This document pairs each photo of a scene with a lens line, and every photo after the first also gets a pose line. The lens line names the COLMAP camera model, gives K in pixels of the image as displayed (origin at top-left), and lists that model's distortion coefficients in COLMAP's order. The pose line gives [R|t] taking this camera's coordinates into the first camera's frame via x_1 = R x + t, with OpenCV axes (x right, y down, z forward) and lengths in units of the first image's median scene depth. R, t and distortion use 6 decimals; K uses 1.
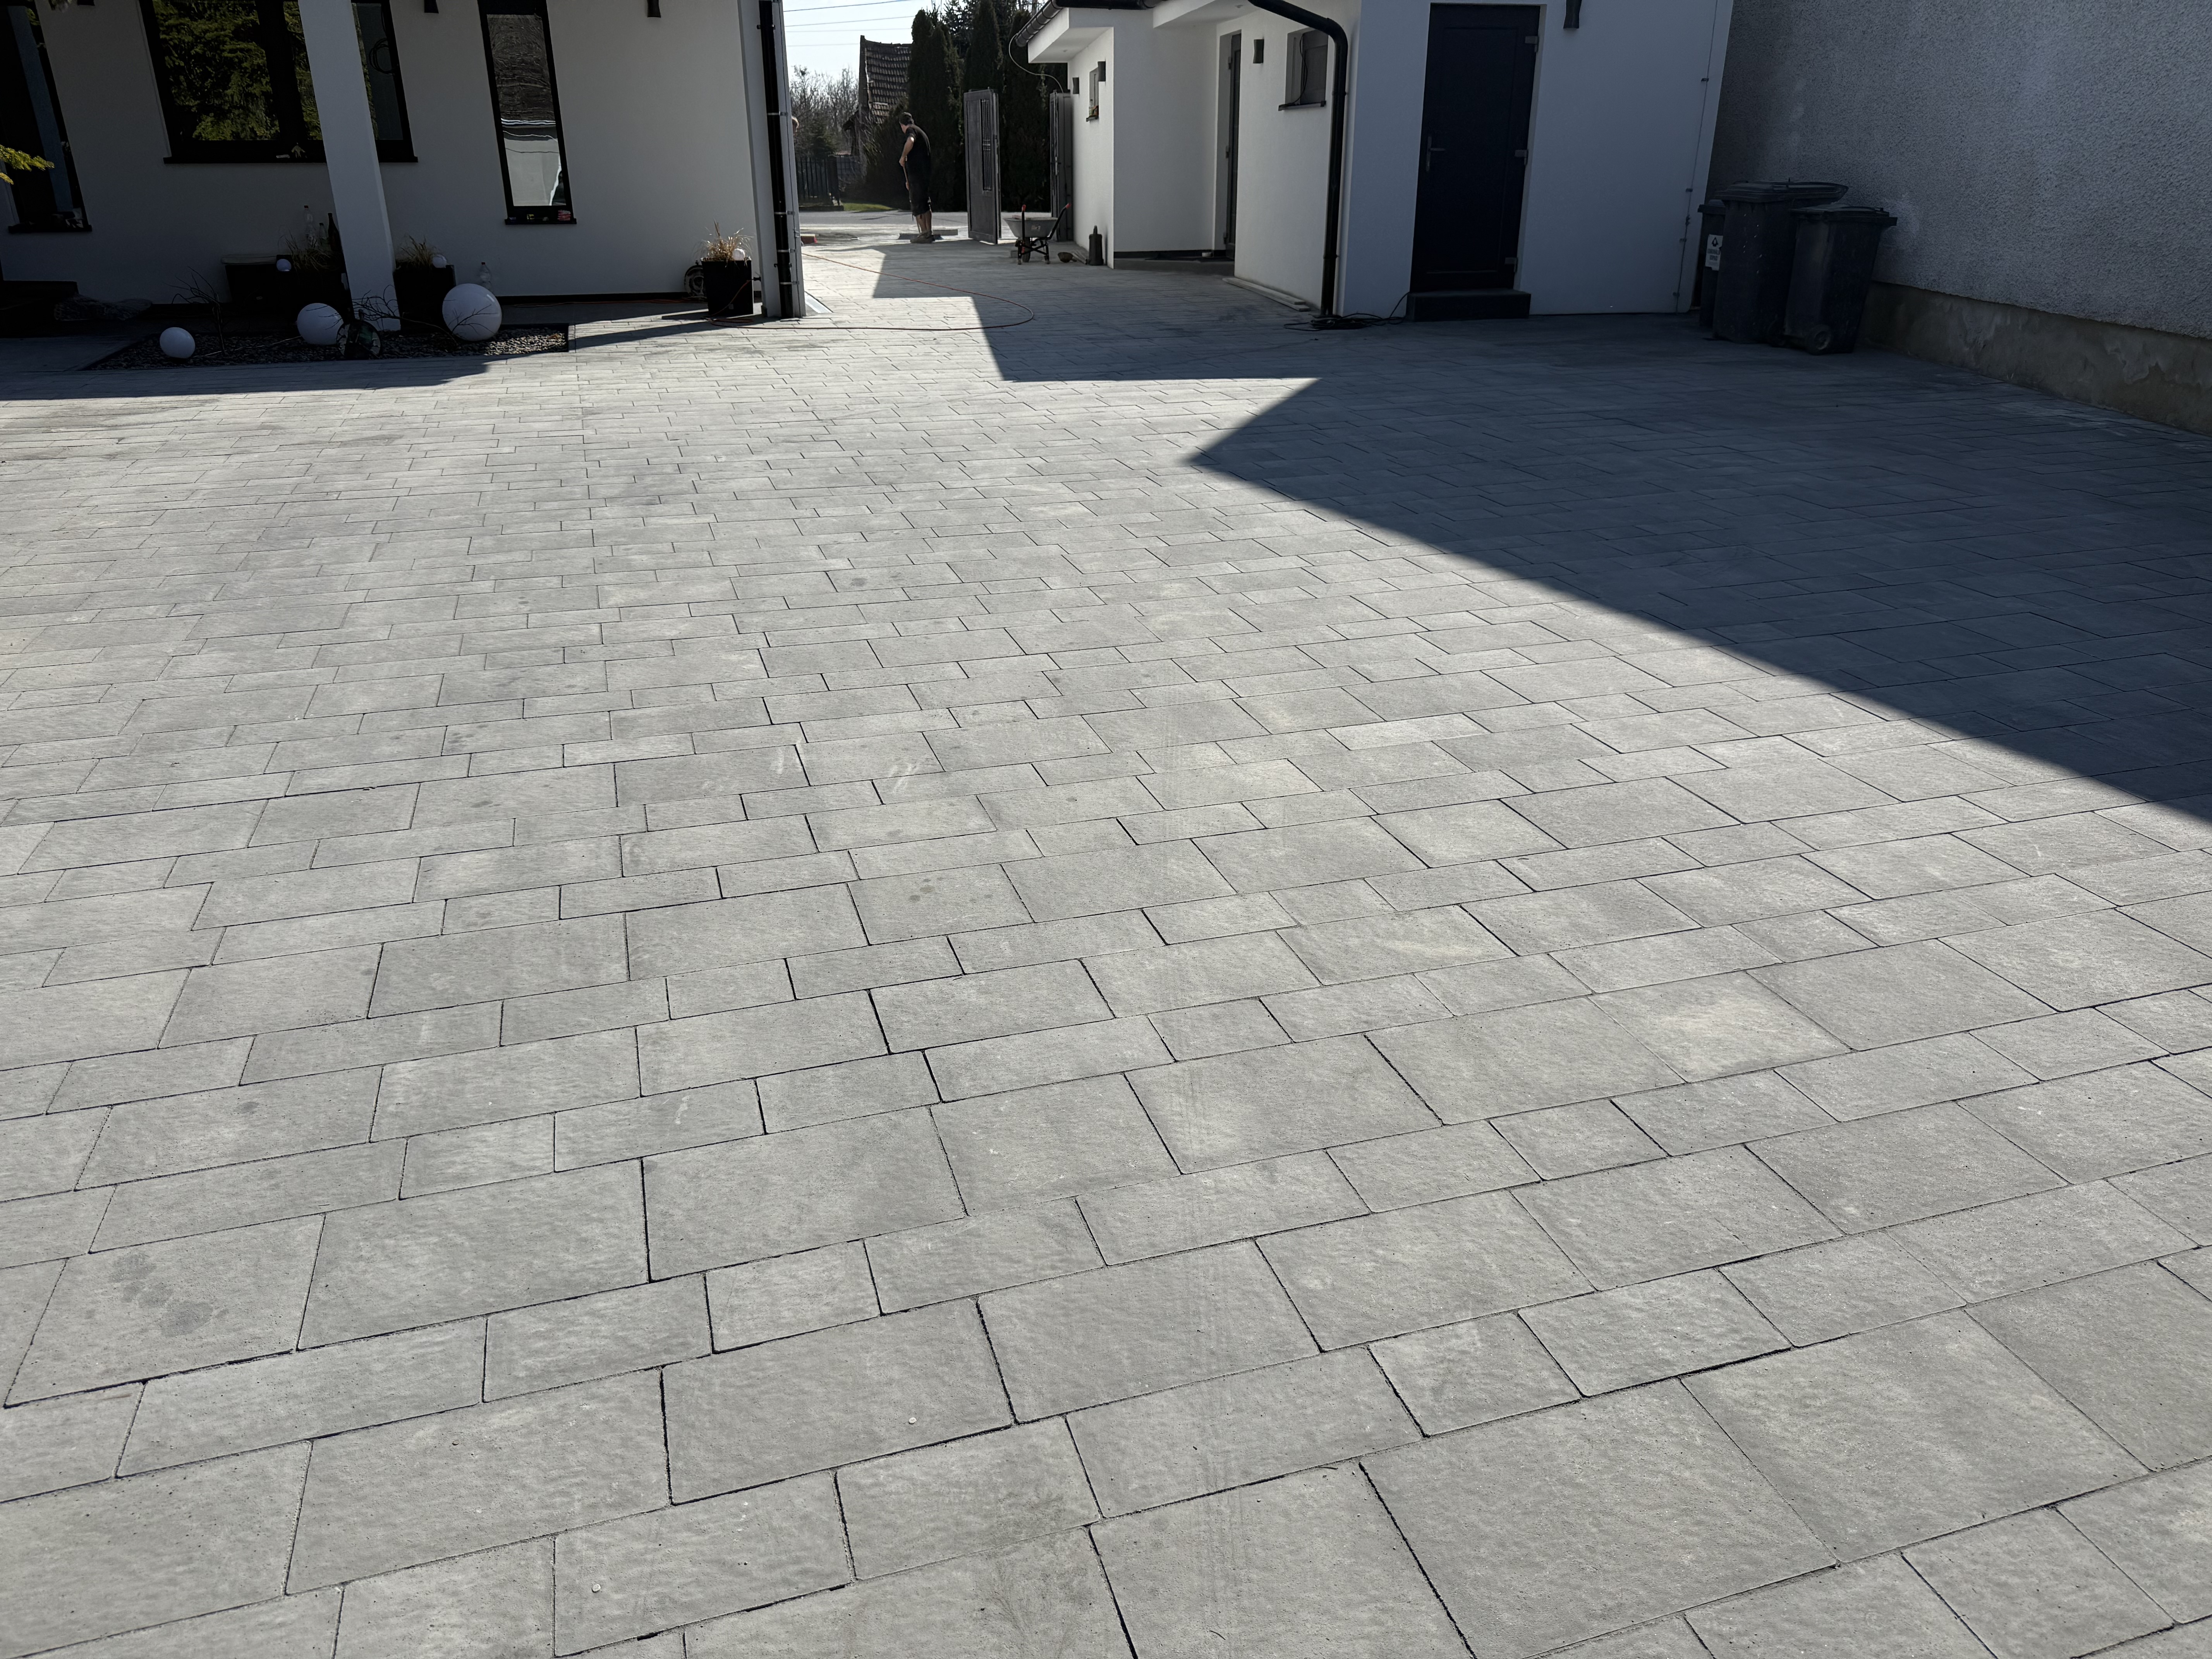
lens RADIAL K [[1587.7, 0, 1106.0], [0, 1587.7, 829.5], [0, 0, 1]] dist [0.026074, -0.043105]
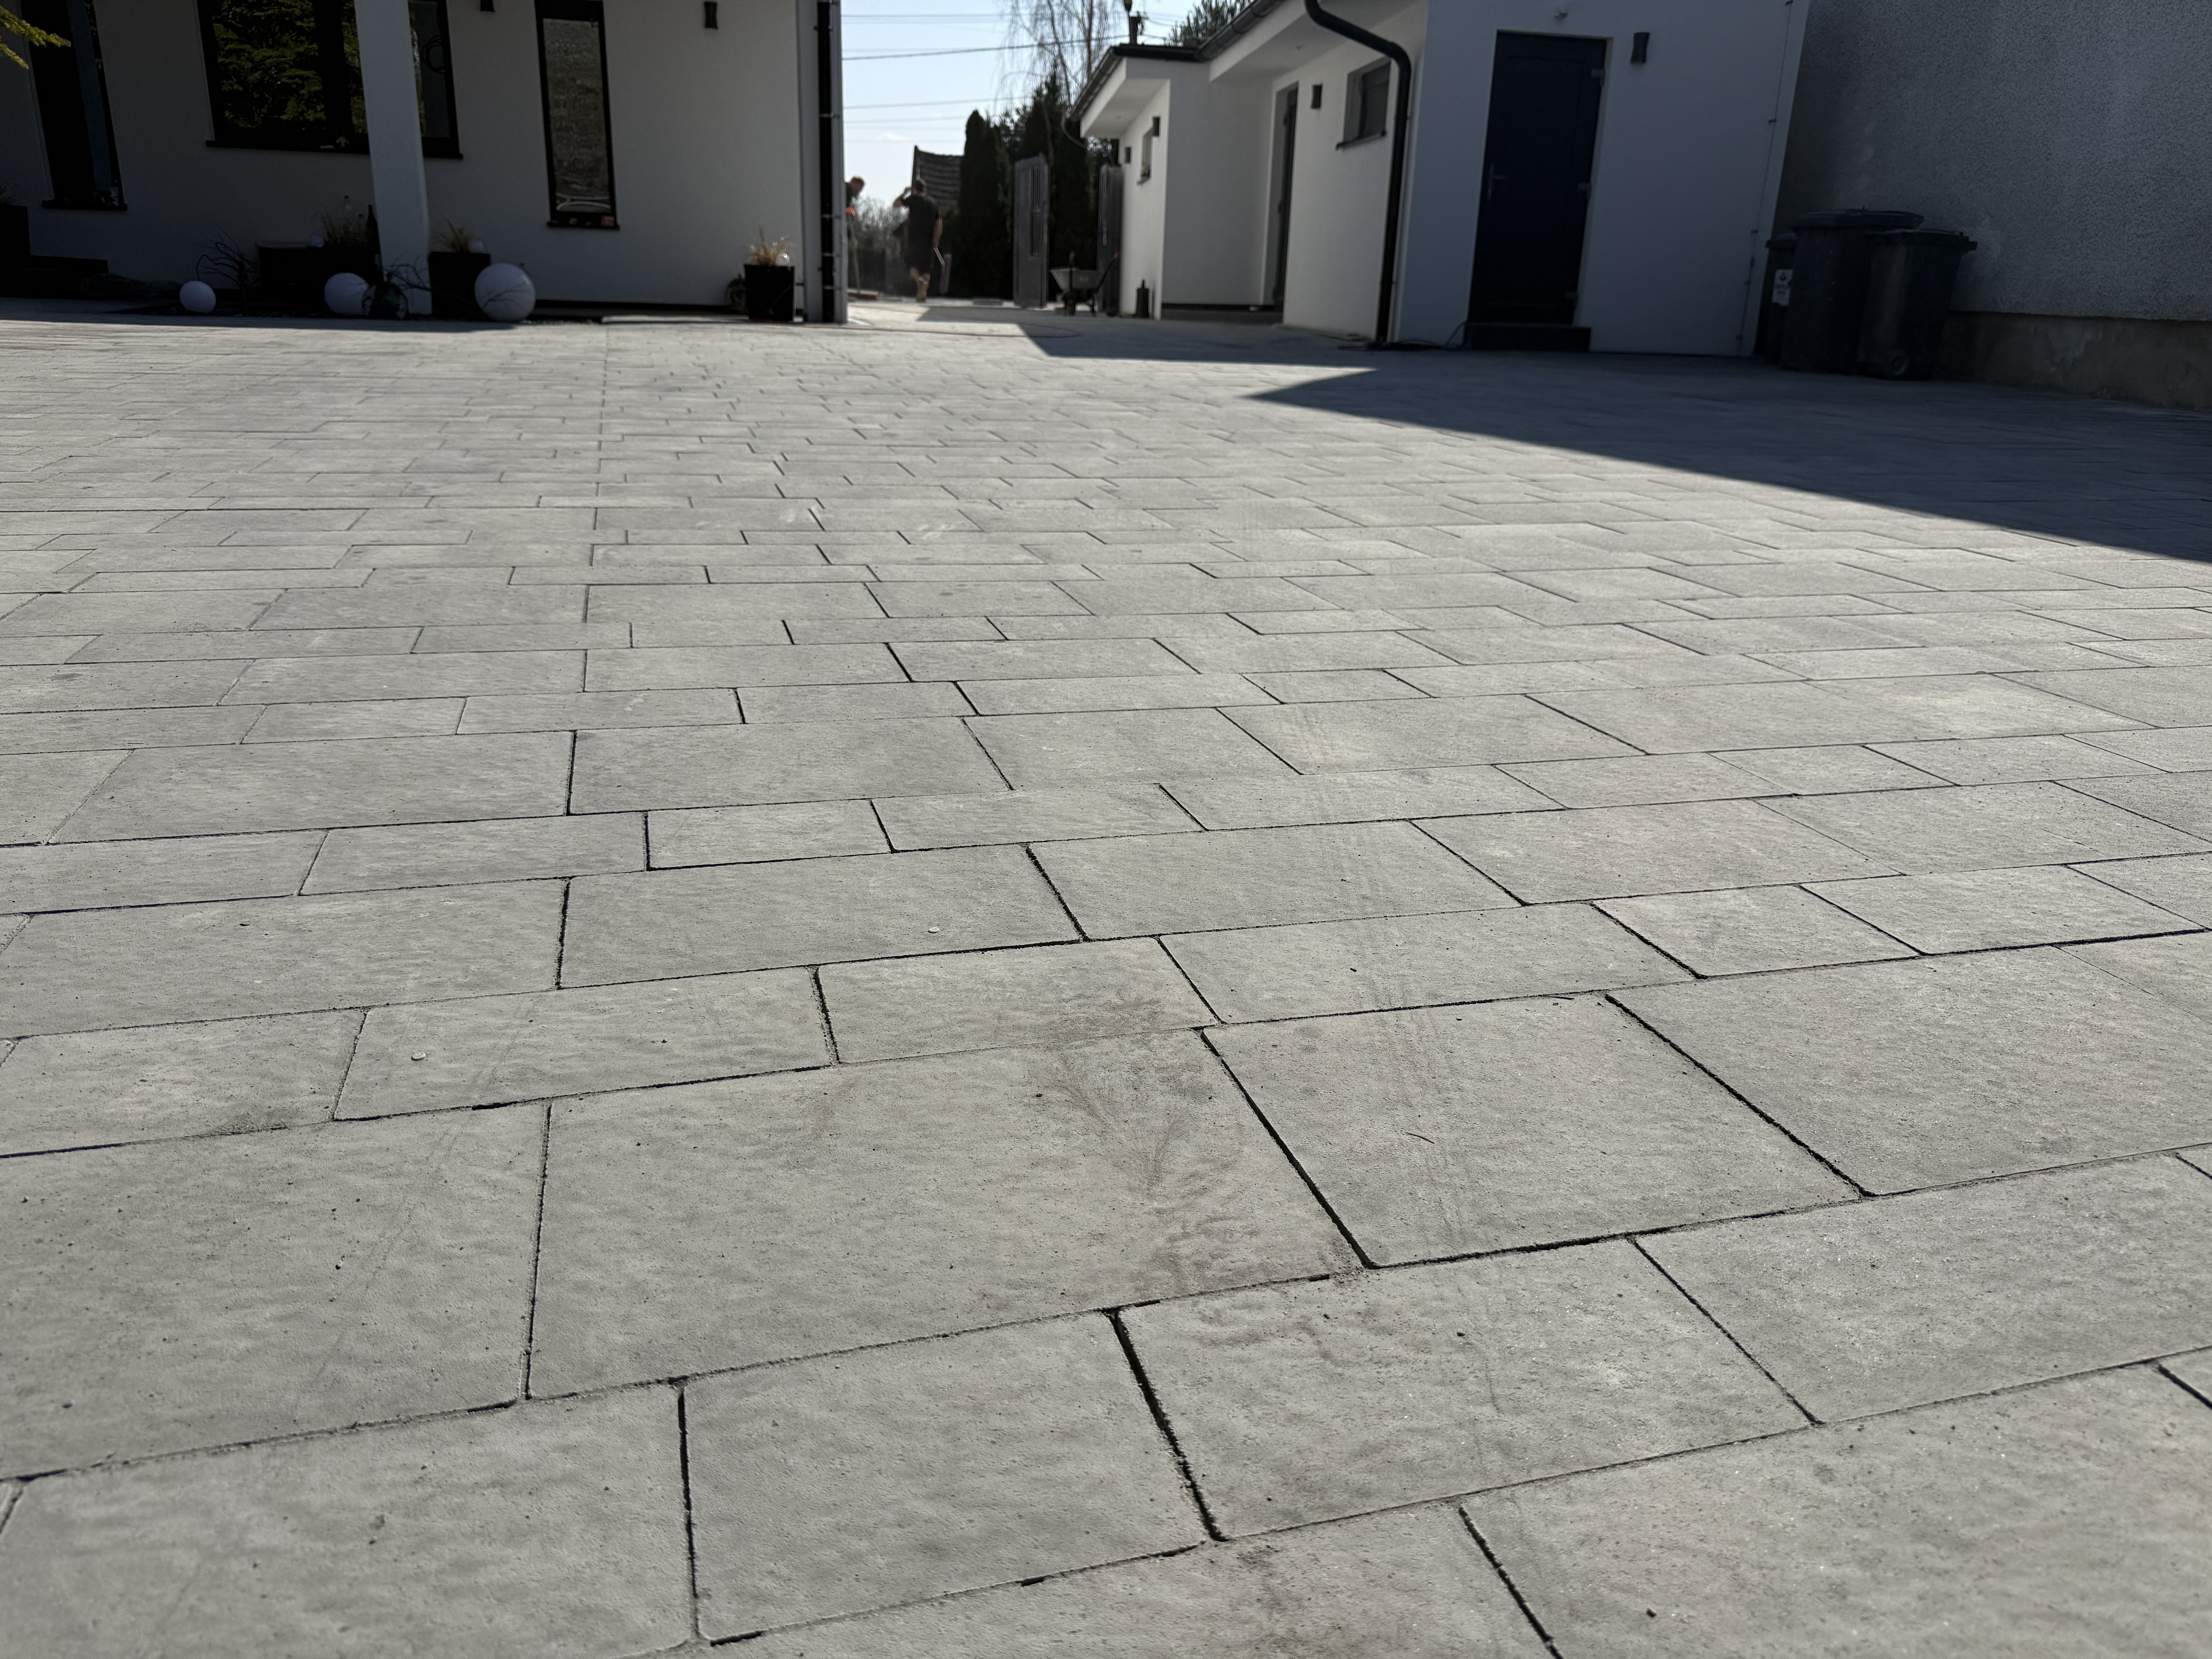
lens RADIAL K [[1594.8, 0, 1117.5], [0, 1594.8, 830.0], [0, 0, 1]] dist [0.009800, -0.024780]
pose [[0.999181, 0.040239, -0.004282, -0.019327], [-0.040451, 0.996113, -0.078253, 0.174051], [0.001117, 0.078363, 0.996924, 0.151146]]
